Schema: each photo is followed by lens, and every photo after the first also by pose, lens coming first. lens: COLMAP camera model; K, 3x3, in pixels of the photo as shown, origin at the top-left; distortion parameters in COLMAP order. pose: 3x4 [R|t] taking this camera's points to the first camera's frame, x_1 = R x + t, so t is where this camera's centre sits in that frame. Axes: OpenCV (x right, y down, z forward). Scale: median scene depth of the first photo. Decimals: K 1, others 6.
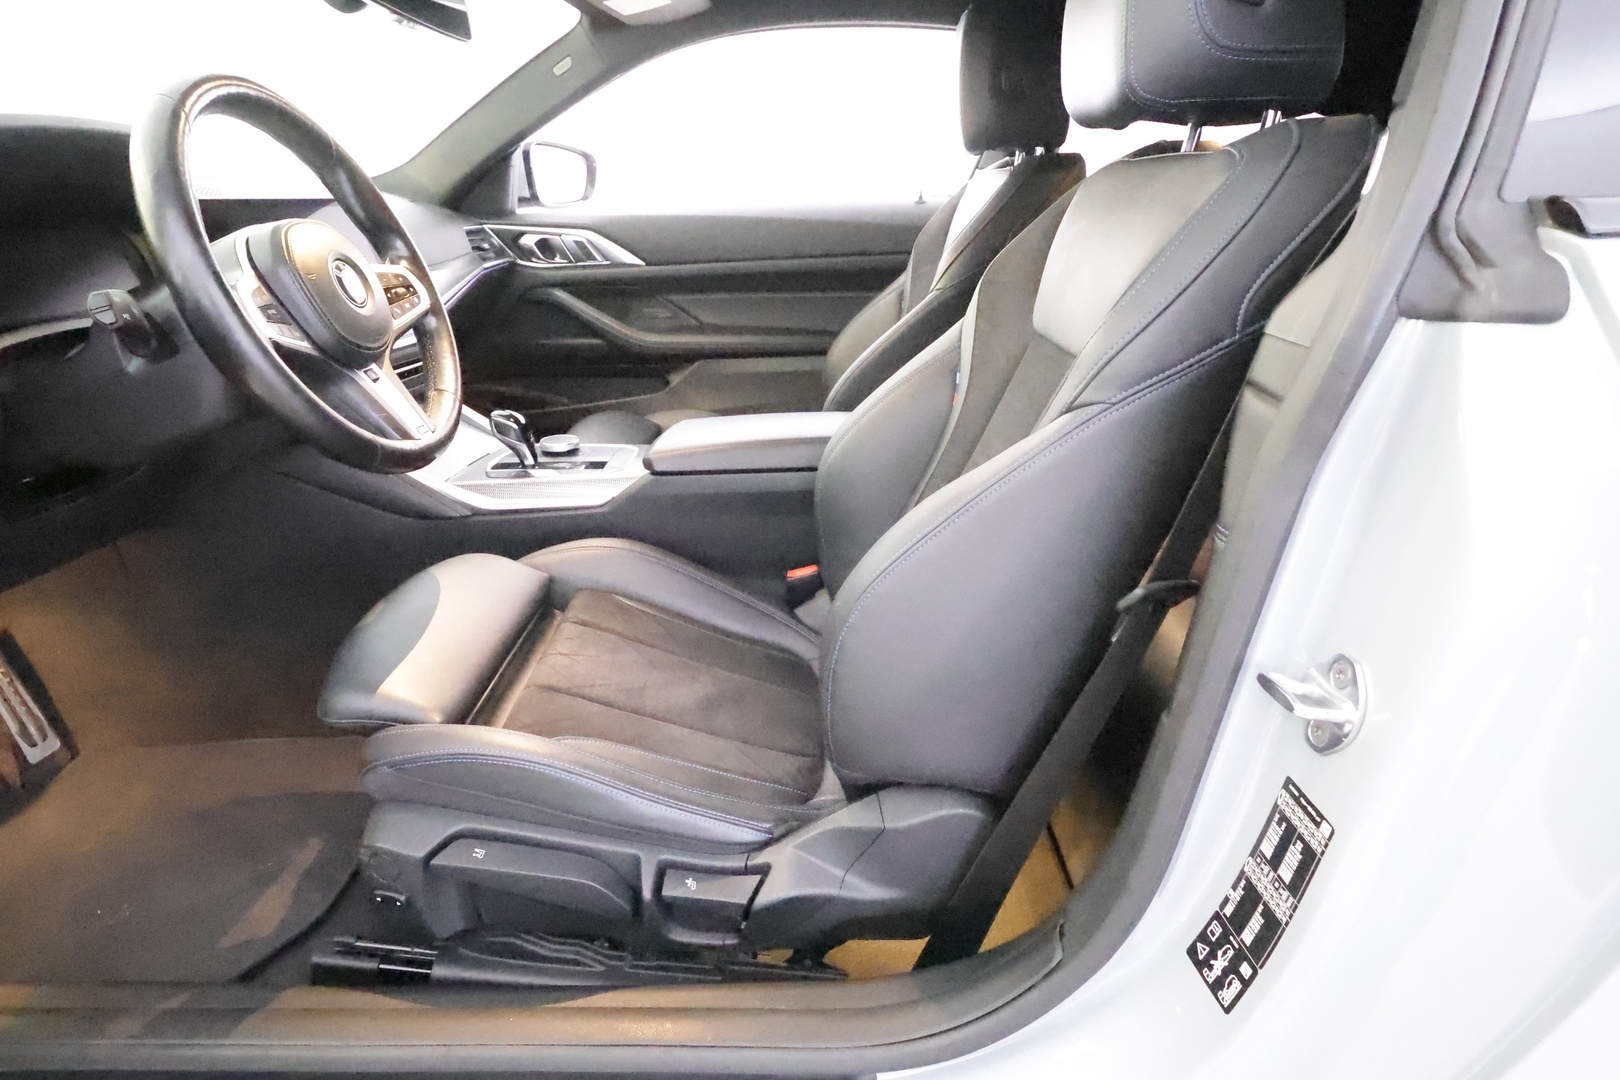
lens RADIAL K [[850.4, 0, 810.0], [0, 850.4, 540.0], [0, 0, 1]] dist [0.008115, 0.000815]
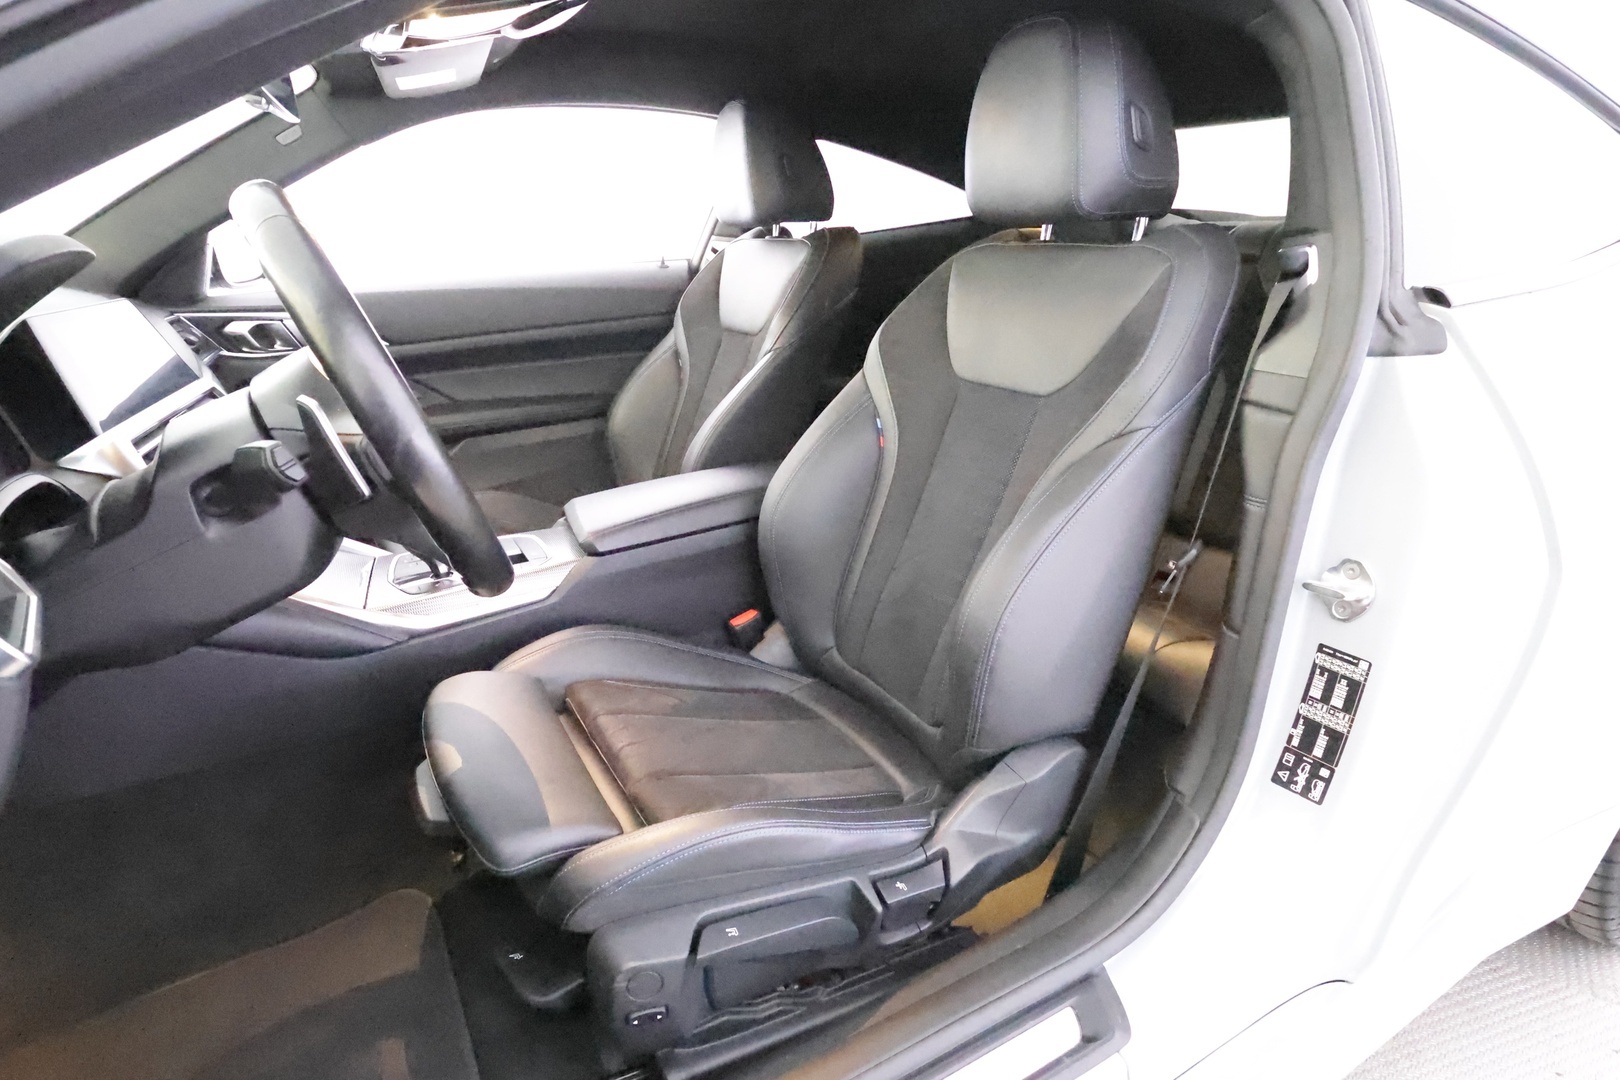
lens RADIAL K [[850.4, 0, 810.0], [0, 850.4, 540.0], [0, 0, 1]] dist [0.008115, 0.000815]
pose [[0.870810, -0.188054, 0.454232, -0.867463], [0.206318, 0.978438, 0.009543, -0.111152], [-0.446232, 0.085406, 0.890832, -0.003281]]
